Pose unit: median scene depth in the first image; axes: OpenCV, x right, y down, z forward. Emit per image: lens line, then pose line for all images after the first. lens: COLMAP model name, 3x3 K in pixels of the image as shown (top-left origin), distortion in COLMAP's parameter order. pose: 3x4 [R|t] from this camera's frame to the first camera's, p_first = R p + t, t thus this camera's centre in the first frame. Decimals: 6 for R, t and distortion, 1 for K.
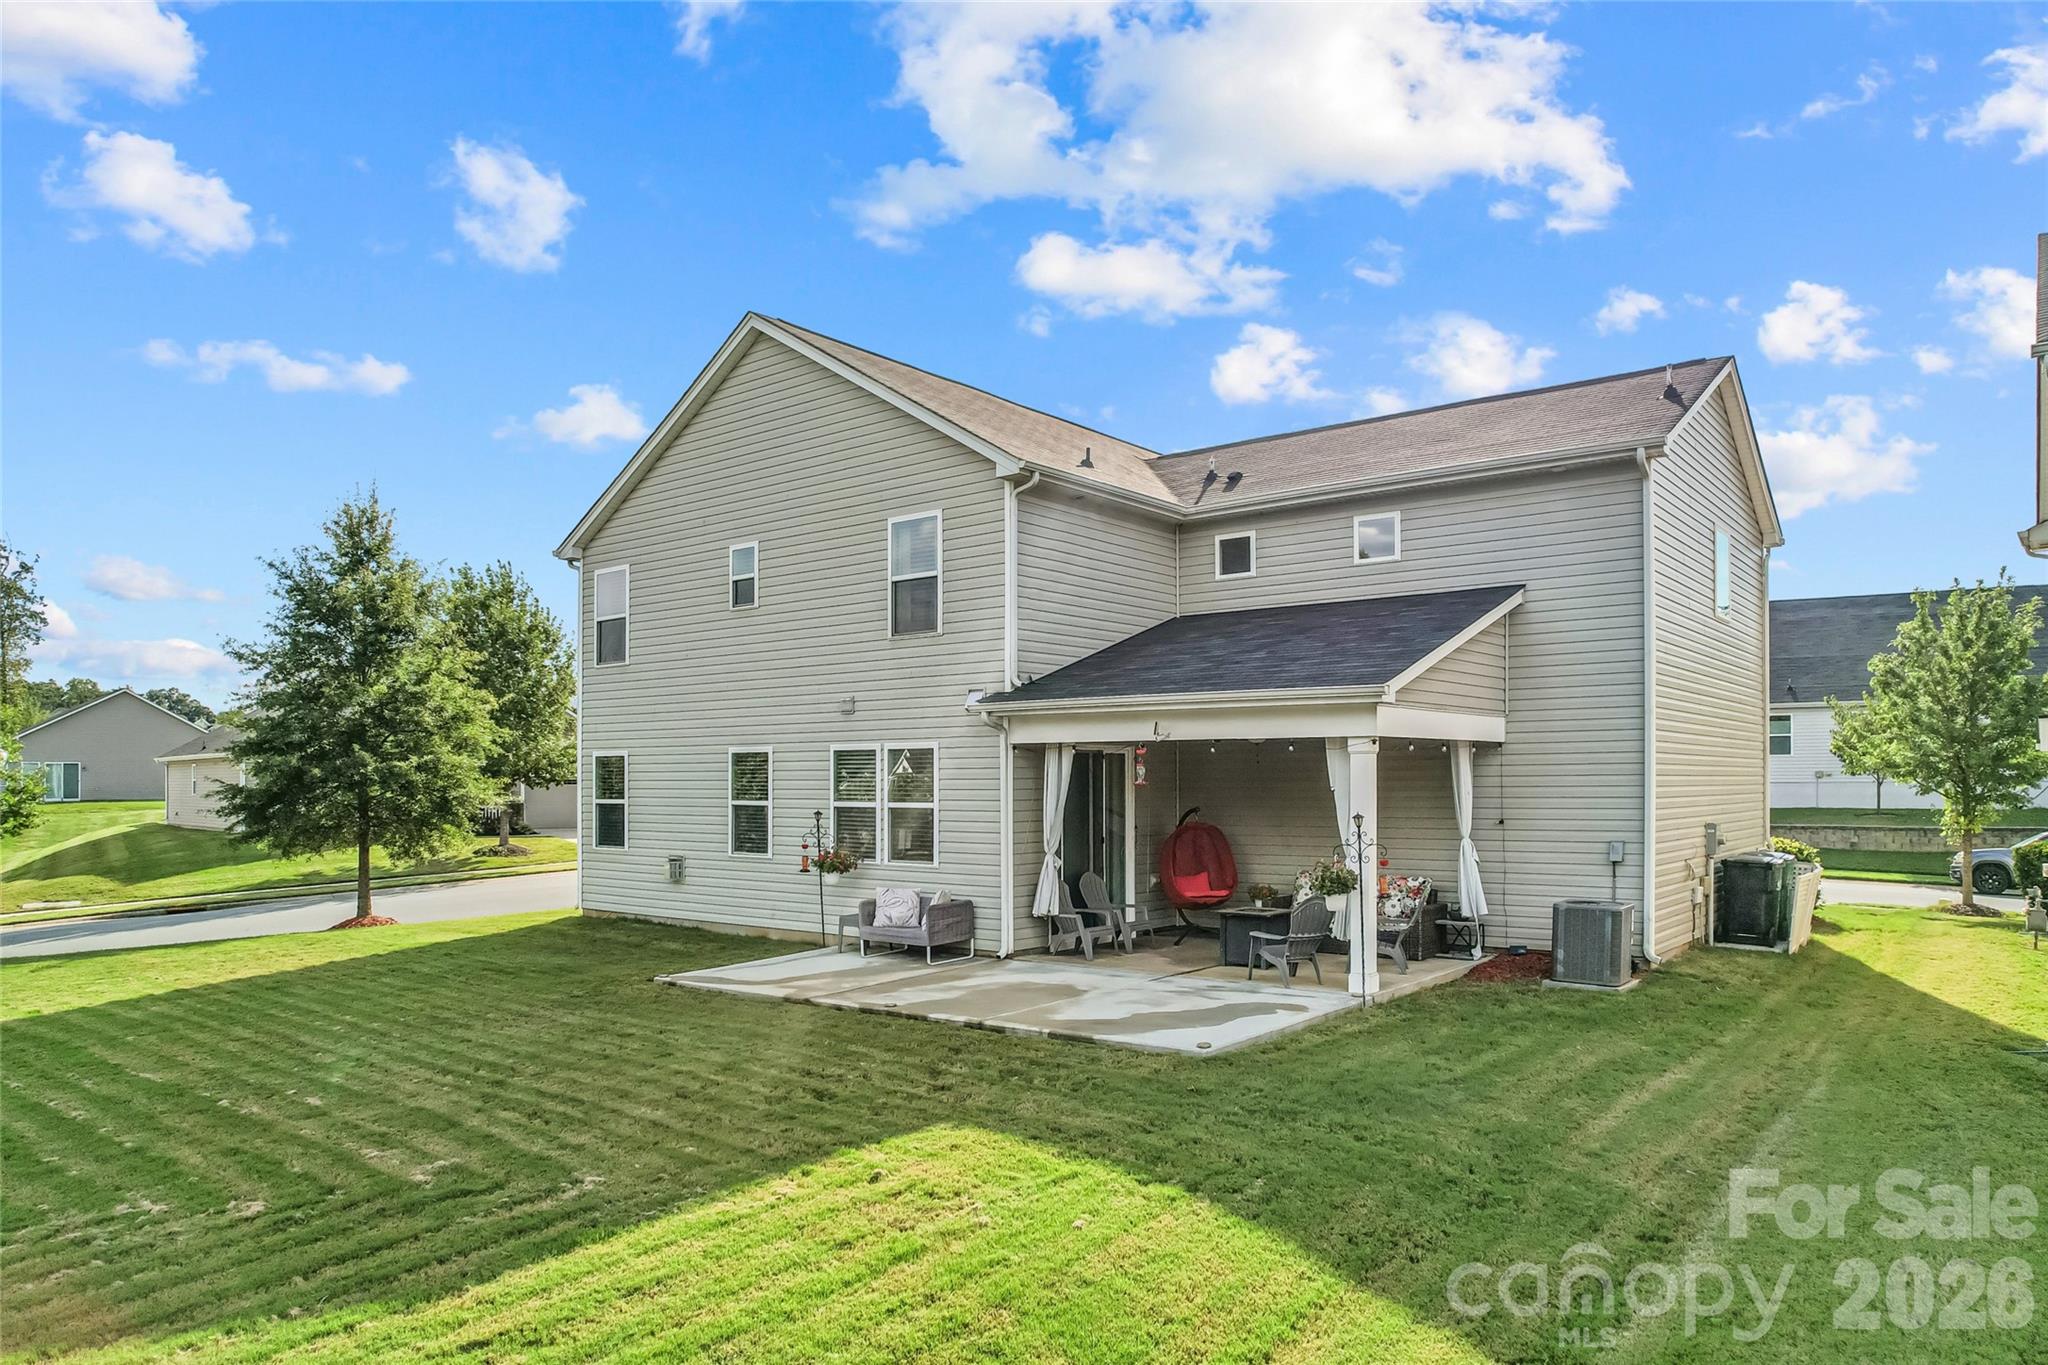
lens RADIAL K [[1324.6, 0, 1032.3], [0, 1324.6, 735.0], [0, 0, 1]] dist [-0.040624, 0.000011]
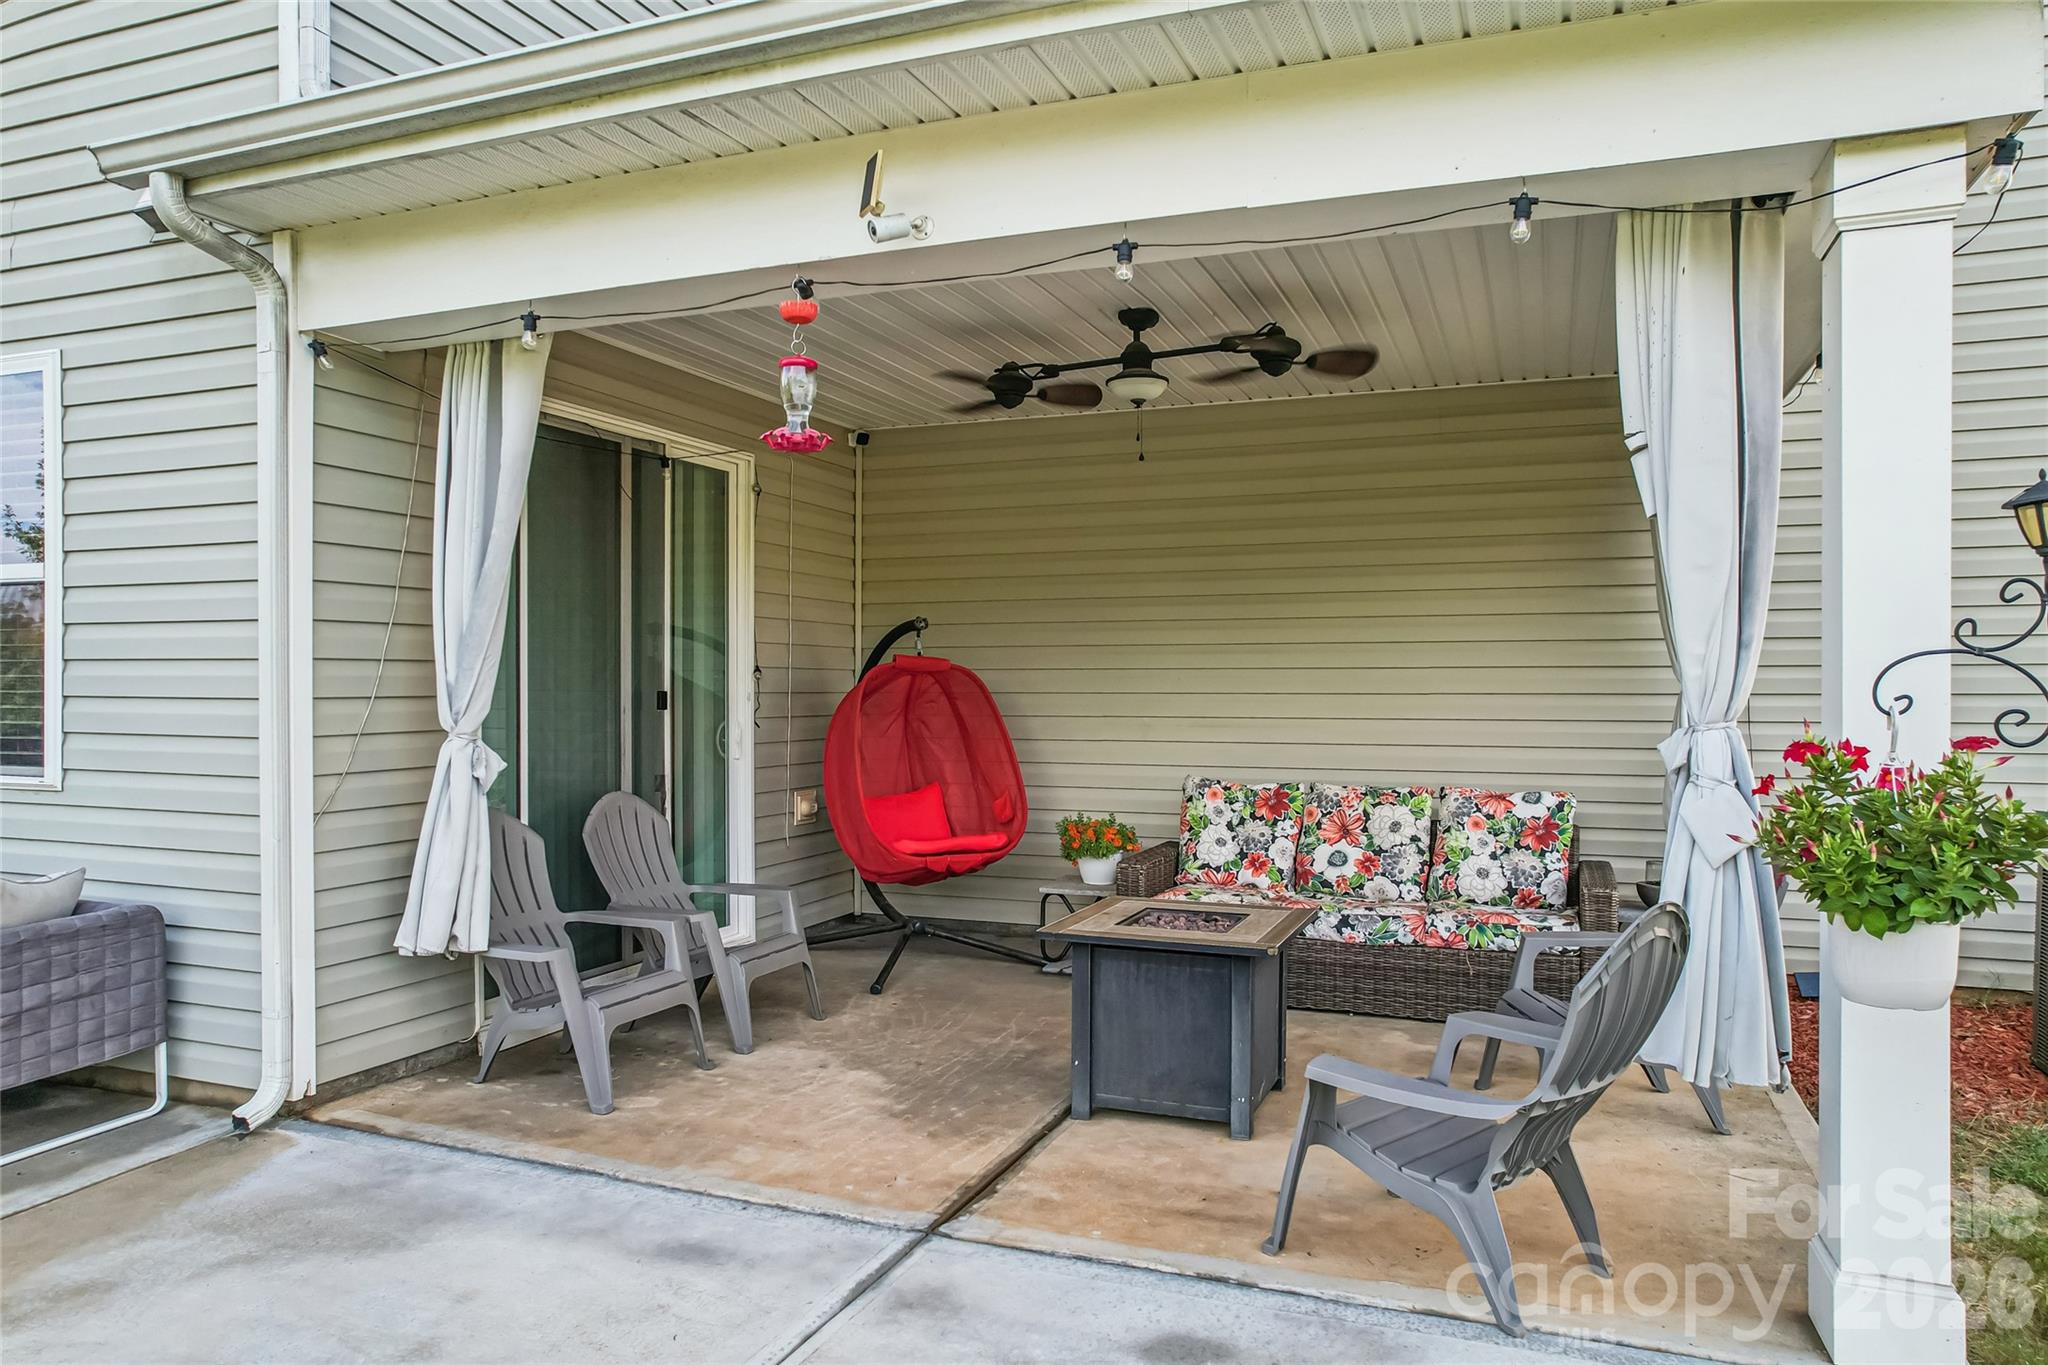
lens RADIAL K [[1336.5, 0, 1024.0], [0, 1336.5, 682.5], [0, 0, 1]] dist [-0.005469, -0.000979]
pose [[0.957589, 0.004416, 0.288104, 0.046141], [-0.013979, 0.999417, 0.031145, 0.067059], [-0.287799, -0.033851, 0.957093, 0.682606]]
